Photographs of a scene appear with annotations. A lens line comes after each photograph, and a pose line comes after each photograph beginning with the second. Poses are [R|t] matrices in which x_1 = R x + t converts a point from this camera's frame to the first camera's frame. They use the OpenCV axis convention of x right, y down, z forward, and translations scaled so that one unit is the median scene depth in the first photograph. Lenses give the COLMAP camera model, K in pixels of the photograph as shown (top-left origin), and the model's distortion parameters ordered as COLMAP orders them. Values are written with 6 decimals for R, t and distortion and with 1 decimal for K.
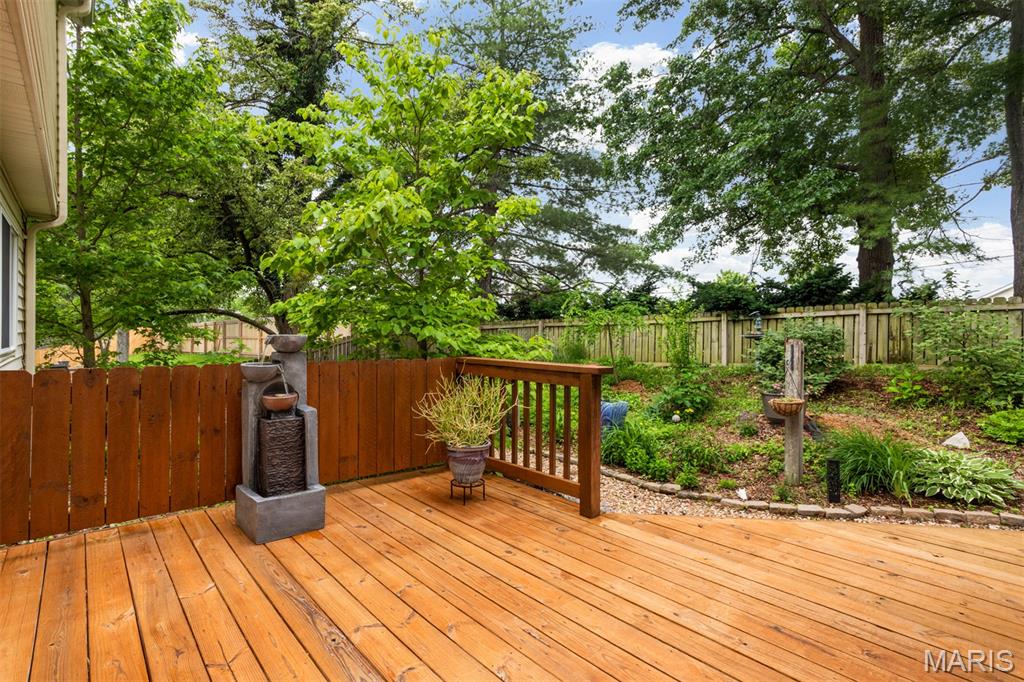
lens RADIAL K [[462.4, 0, 506.2], [0, 462.4, 341.8], [0, 0, 1]] dist [-0.001829, 0.000030]
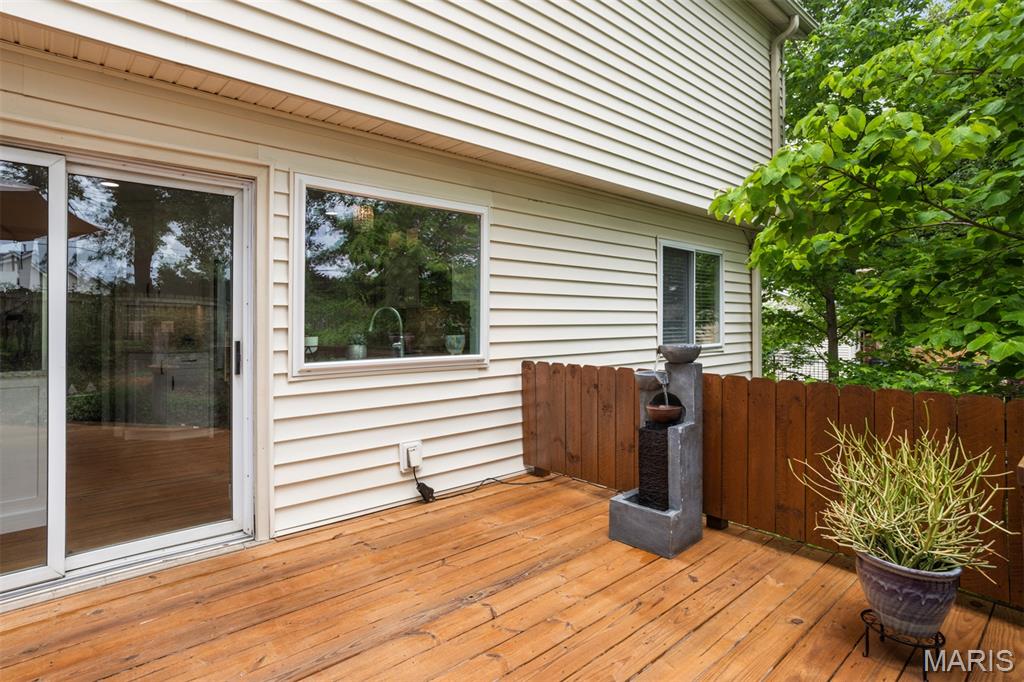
lens RADIAL K [[564.1, 0, 508.1], [0, 564.1, 335.1], [0, 0, 1]] dist [0.029283, 0.001136]
pose [[0.017259, 0.019061, -0.999669, 0.843470], [-0.006866, 0.999797, 0.018945, -0.067558], [0.999827, 0.006537, 0.017386, 0.782344]]
